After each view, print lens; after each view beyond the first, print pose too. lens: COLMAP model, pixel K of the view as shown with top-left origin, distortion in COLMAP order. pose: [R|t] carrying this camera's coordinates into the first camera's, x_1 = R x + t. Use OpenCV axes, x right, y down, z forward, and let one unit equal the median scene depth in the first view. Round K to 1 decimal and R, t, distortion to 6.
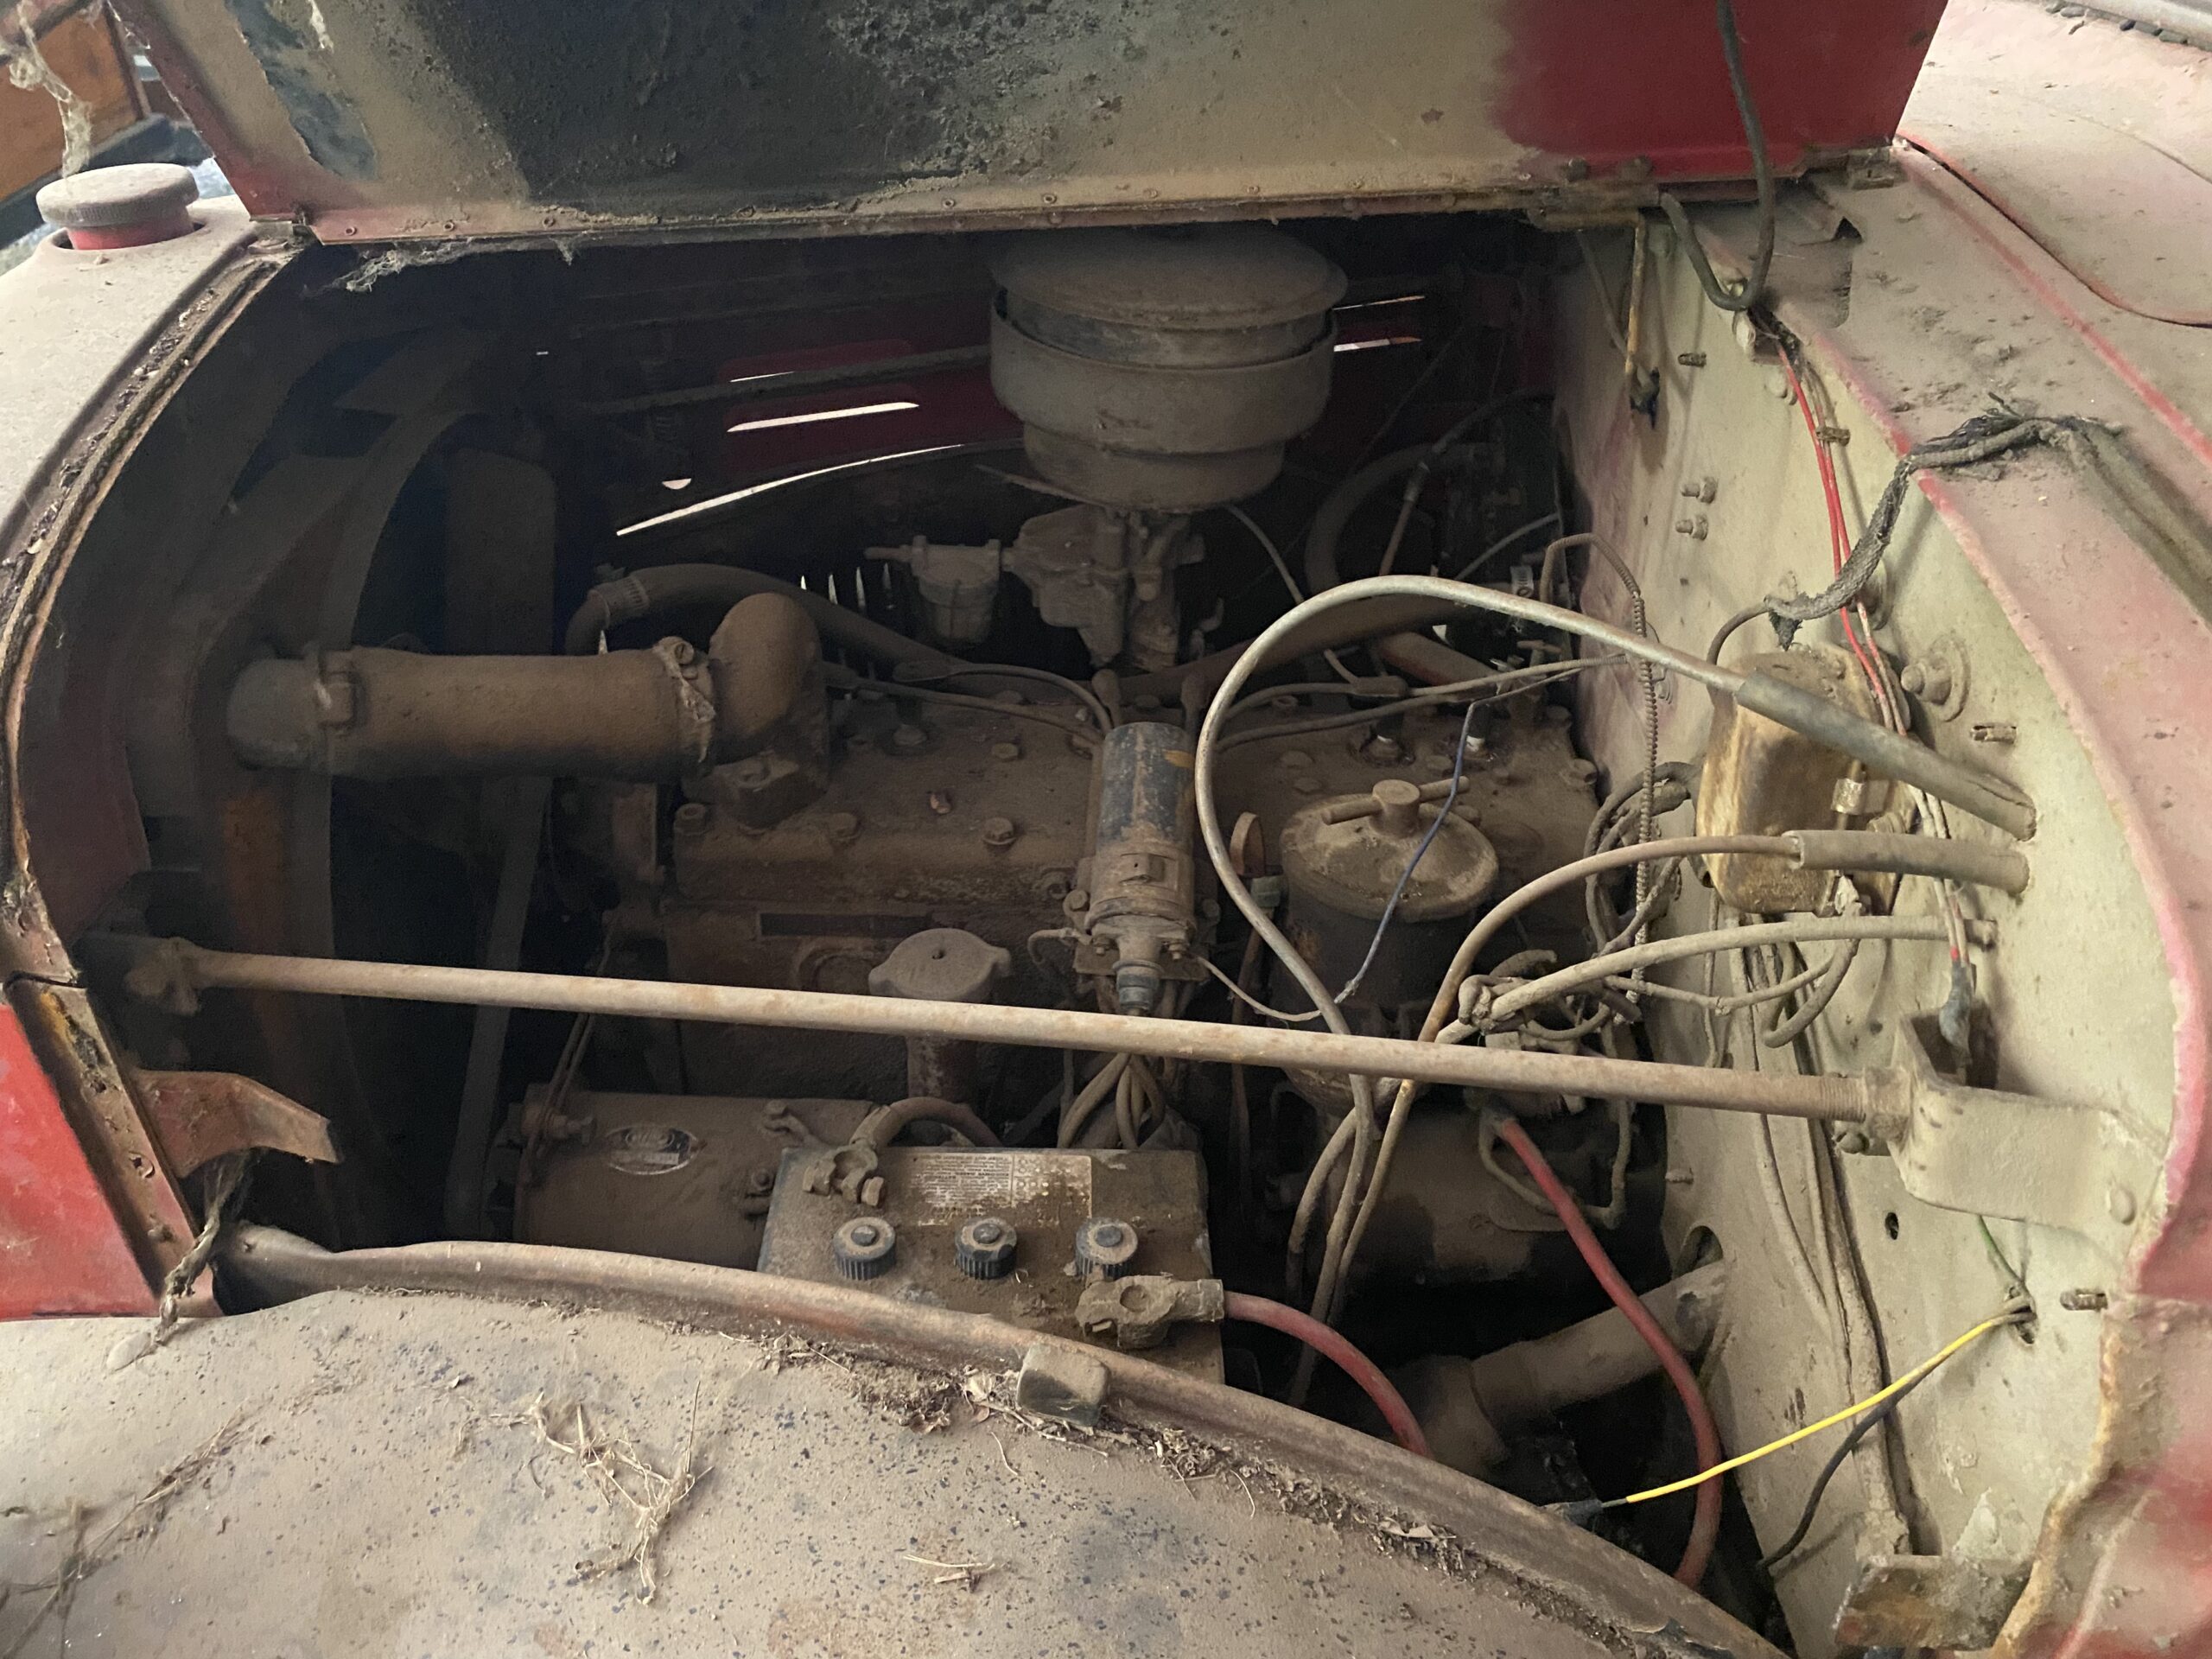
lens RADIAL K [[1670.0, 0, 1090.7], [0, 1670.0, 834.2], [0, 0, 1]] dist [0.037384, -0.044045]
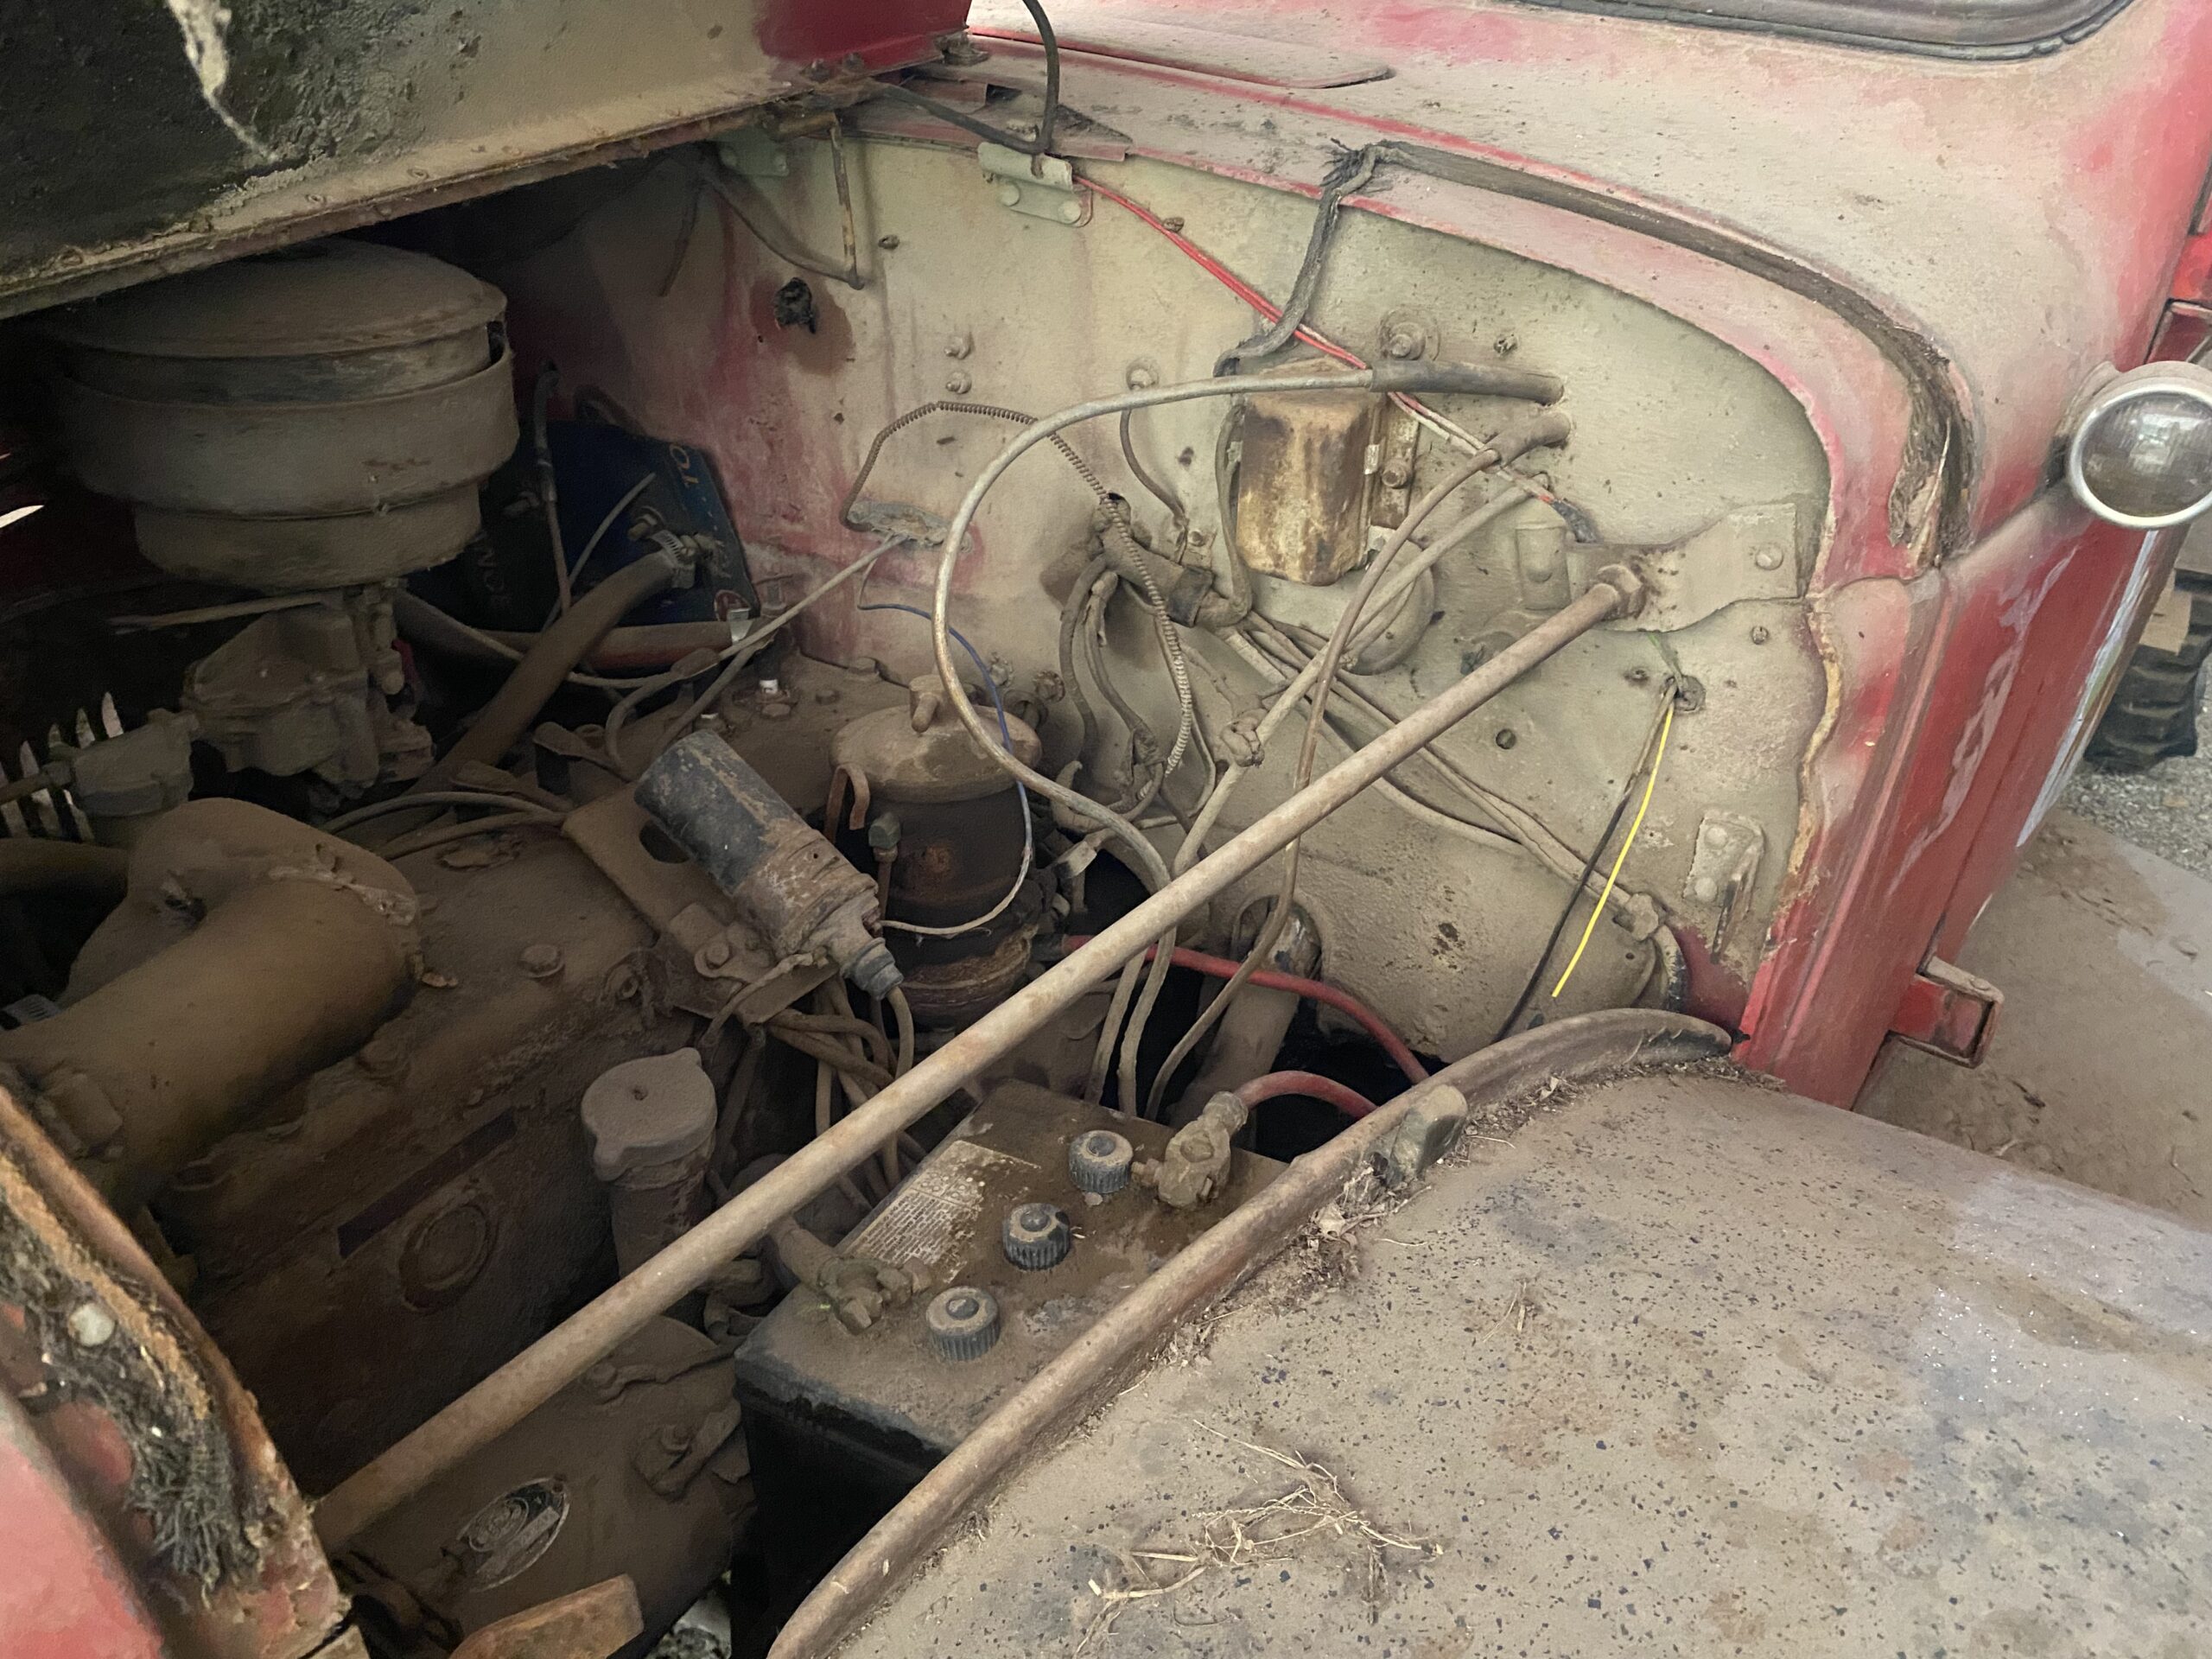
lens RADIAL K [[1670.0, 0, 1084.9], [0, 1670.0, 820.1], [0, 0, 1]] dist [0.037384, -0.044045]
pose [[0.509937, -0.433549, 0.742967, -0.624780], [0.479220, 0.860439, 0.173185, -0.093695], [-0.714362, 0.267731, 0.646535, 0.324219]]
